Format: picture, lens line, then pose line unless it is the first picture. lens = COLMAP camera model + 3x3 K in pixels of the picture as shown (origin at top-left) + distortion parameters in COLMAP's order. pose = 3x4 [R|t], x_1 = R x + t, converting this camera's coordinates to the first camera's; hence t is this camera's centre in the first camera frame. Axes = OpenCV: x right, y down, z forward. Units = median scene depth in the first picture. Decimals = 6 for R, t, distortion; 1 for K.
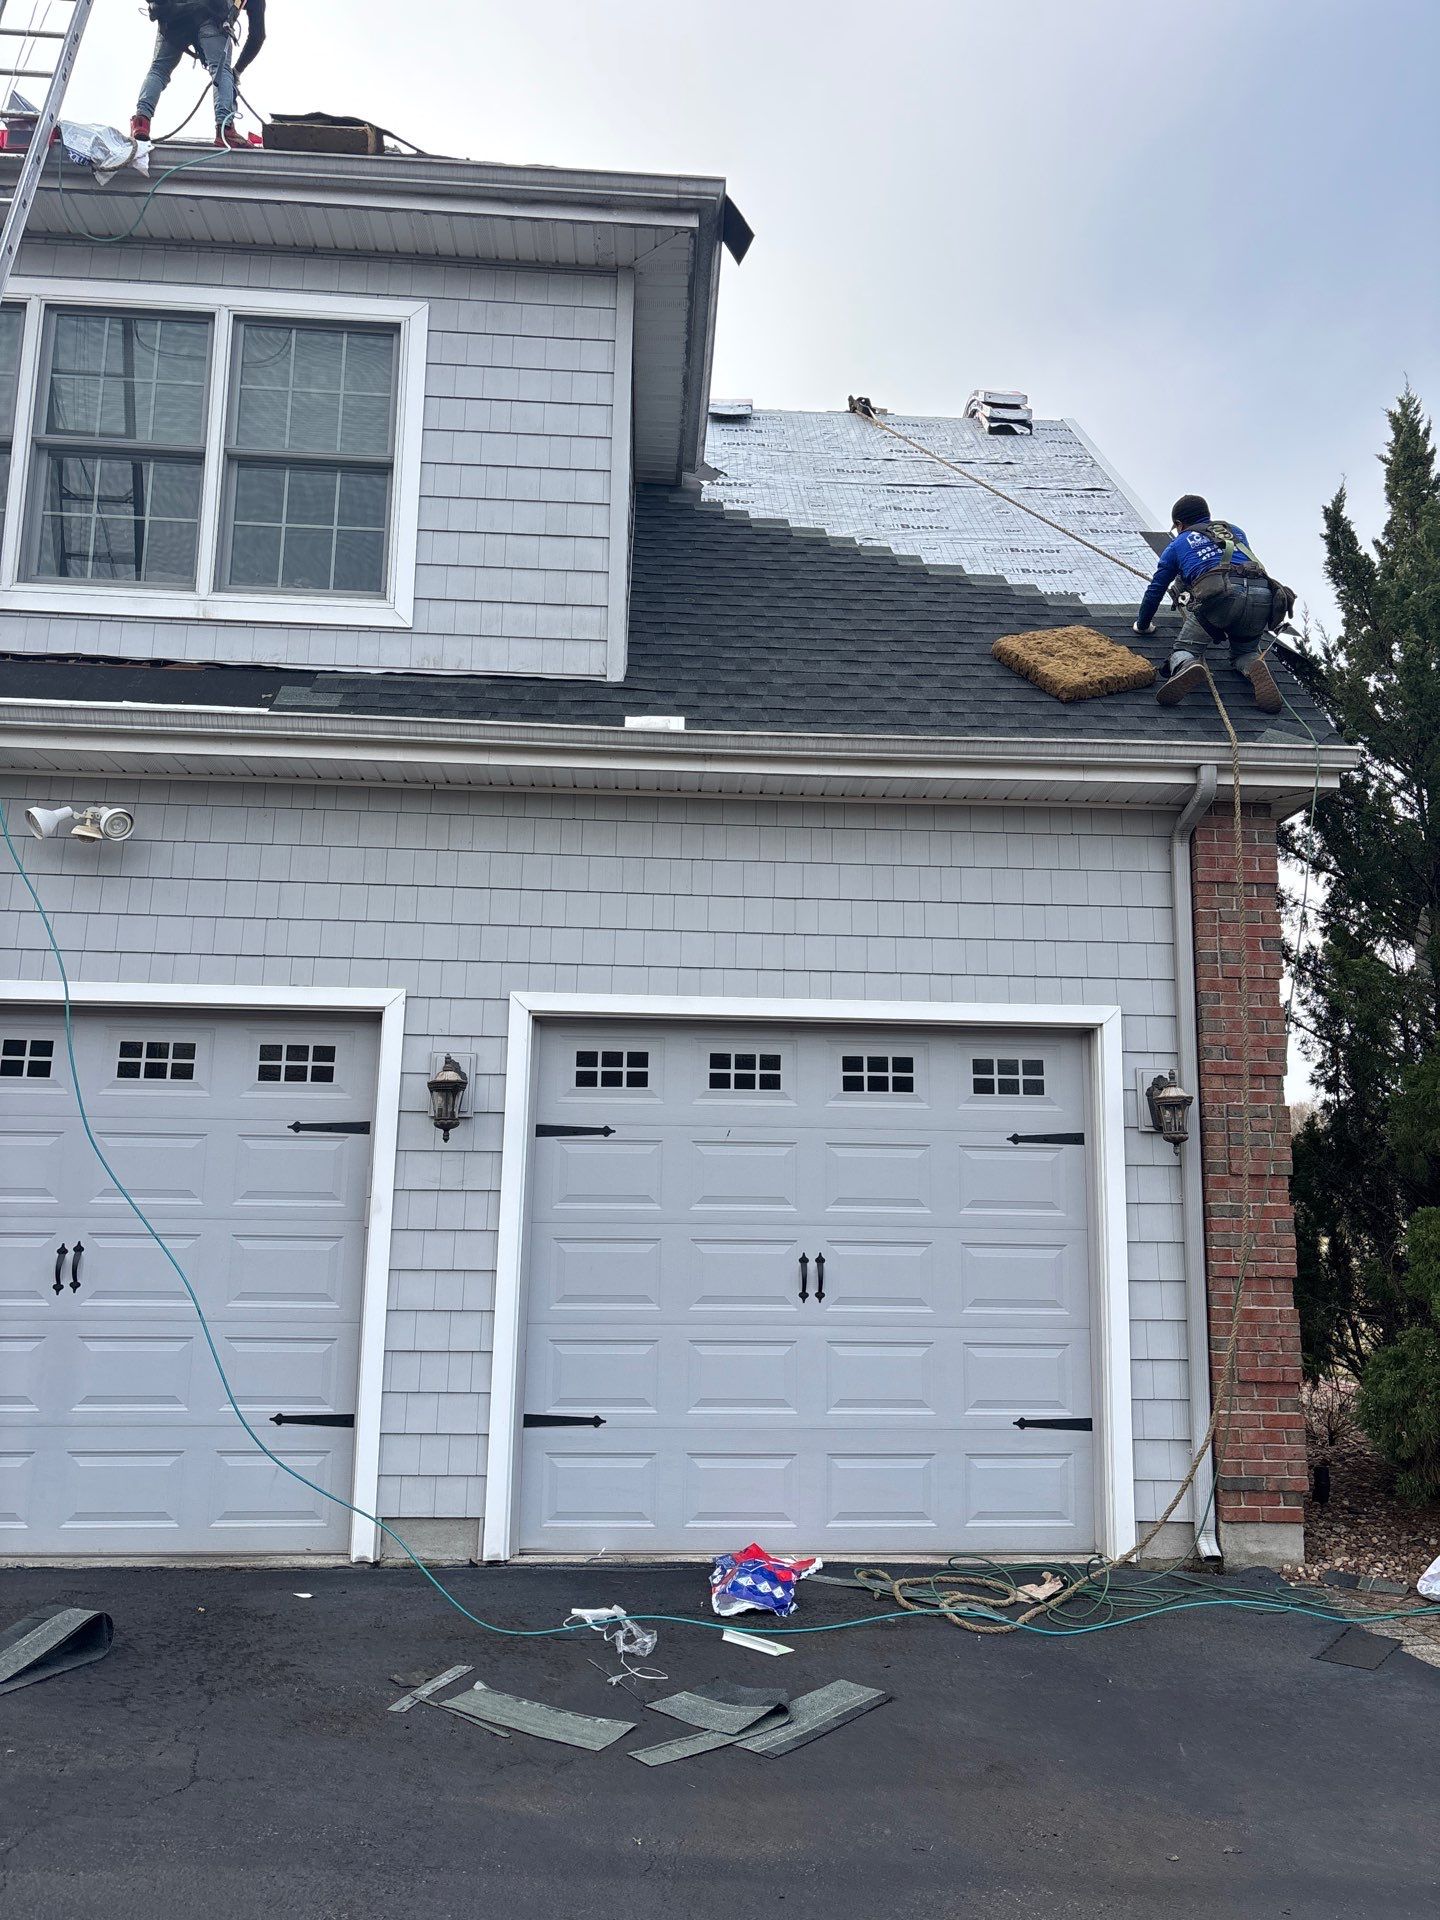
lens RADIAL K [[1393.7, 0, 724.9], [0, 1393.7, 1001.5], [0, 0, 1]] dist [0.010224, -0.001305]
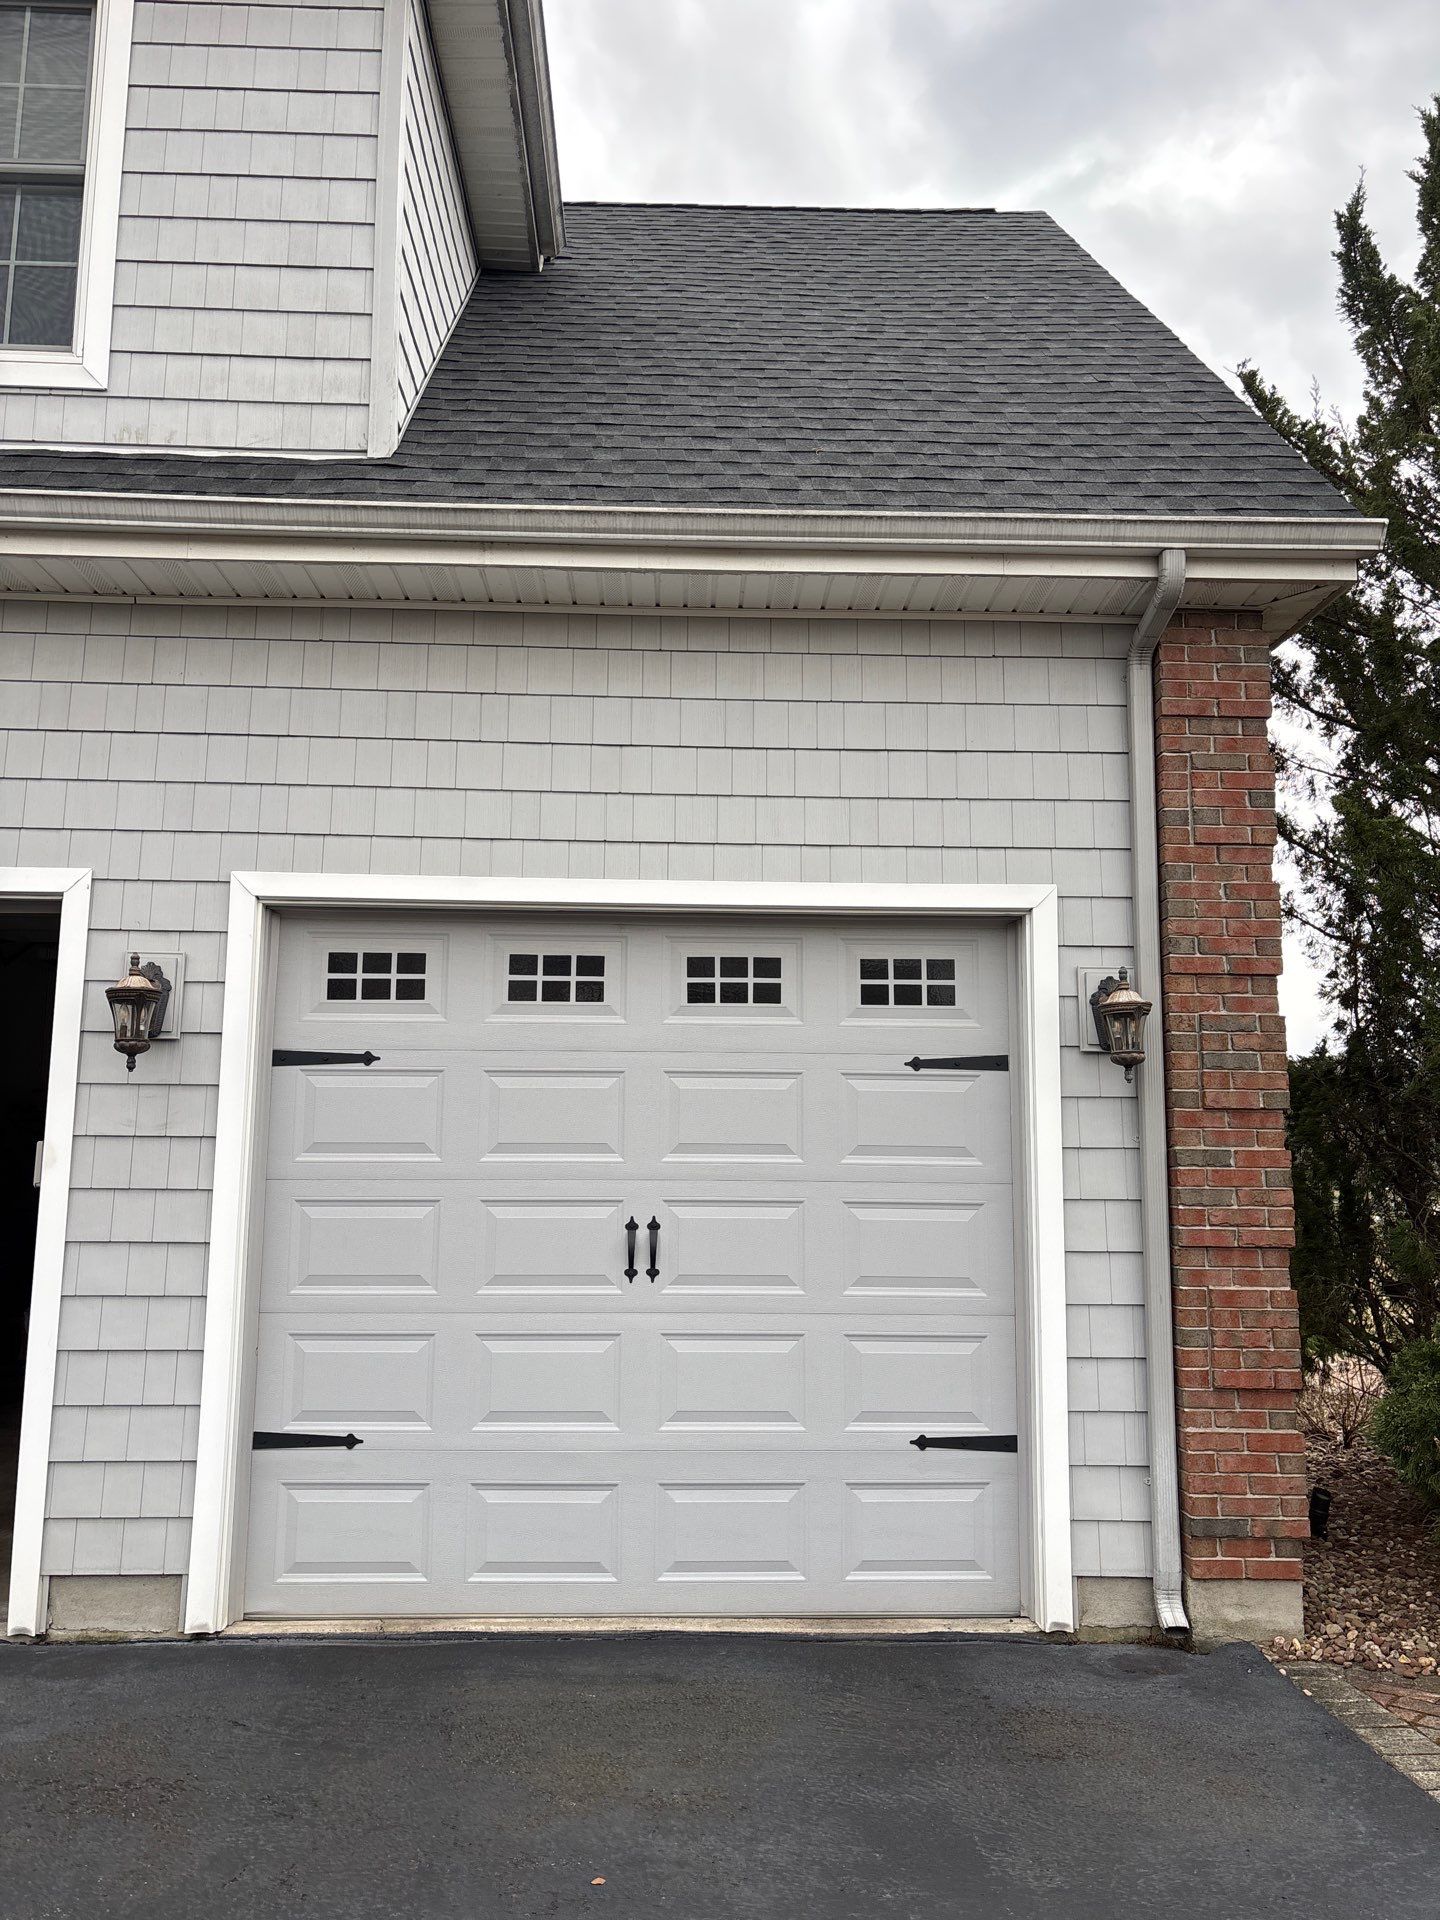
lens RADIAL K [[1361.1, 0, 721.8], [0, 1361.1, 1002.9], [0, 0, 1]] dist [0.037426, -0.046656]
pose [[0.999641, -0.008762, -0.025320, 0.125440], [0.009452, 0.999584, 0.027257, 0.045736], [0.025070, -0.027487, 0.999308, 0.271181]]
